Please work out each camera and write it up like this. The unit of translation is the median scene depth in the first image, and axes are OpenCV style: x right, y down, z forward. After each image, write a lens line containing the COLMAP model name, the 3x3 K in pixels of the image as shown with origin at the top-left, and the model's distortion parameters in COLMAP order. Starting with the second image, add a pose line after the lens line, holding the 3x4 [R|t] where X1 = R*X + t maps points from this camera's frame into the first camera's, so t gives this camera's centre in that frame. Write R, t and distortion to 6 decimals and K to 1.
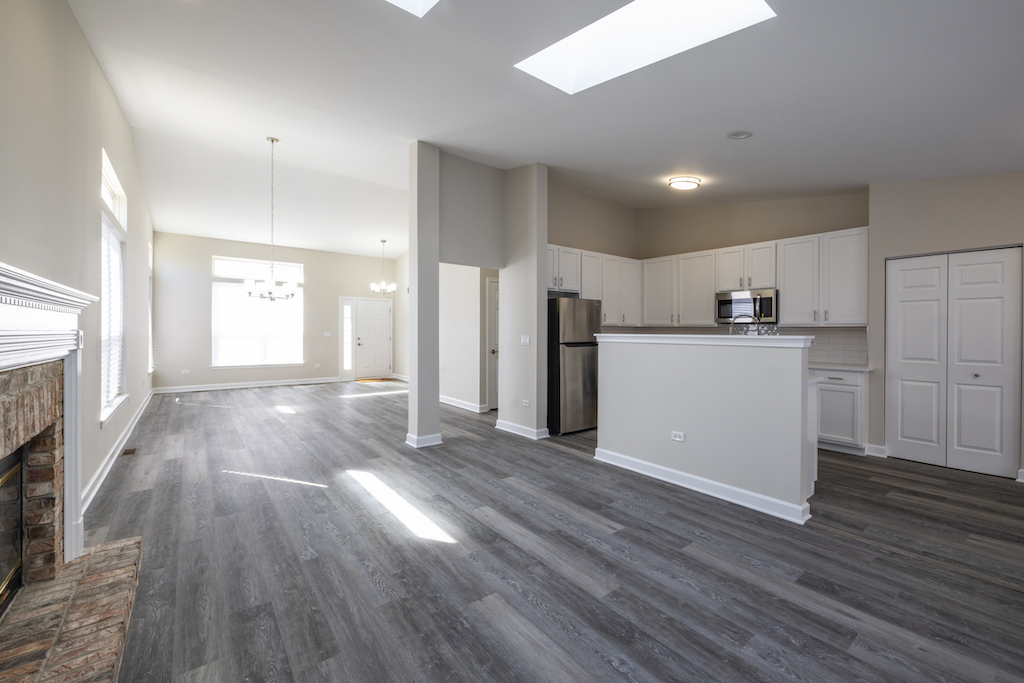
lens RADIAL K [[412.3, 0, 512.3], [0, 412.3, 337.8], [0, 0, 1]] dist [-0.001984, 0.000337]
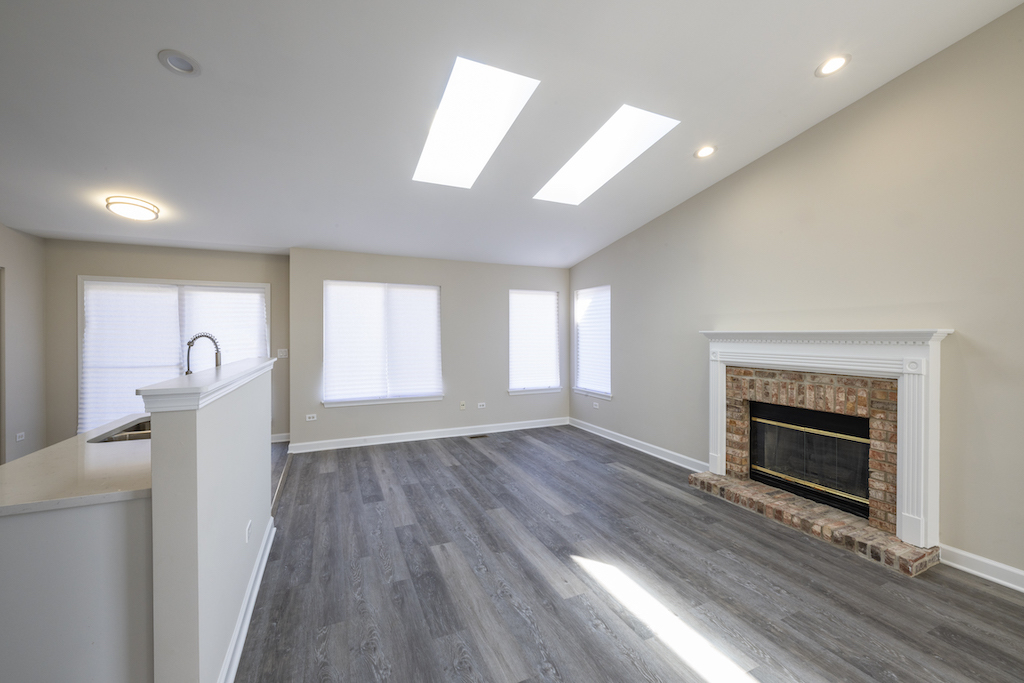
lens RADIAL K [[400.5, 0, 506.6], [0, 400.5, 337.6], [0, 0, 1]] dist [-0.001213, -0.000009]
pose [[-0.969314, -0.004627, 0.245781, -0.135259], [0.000843, 0.999754, 0.022143, -0.071810], [-0.245823, 0.021670, -0.969073, 1.699793]]
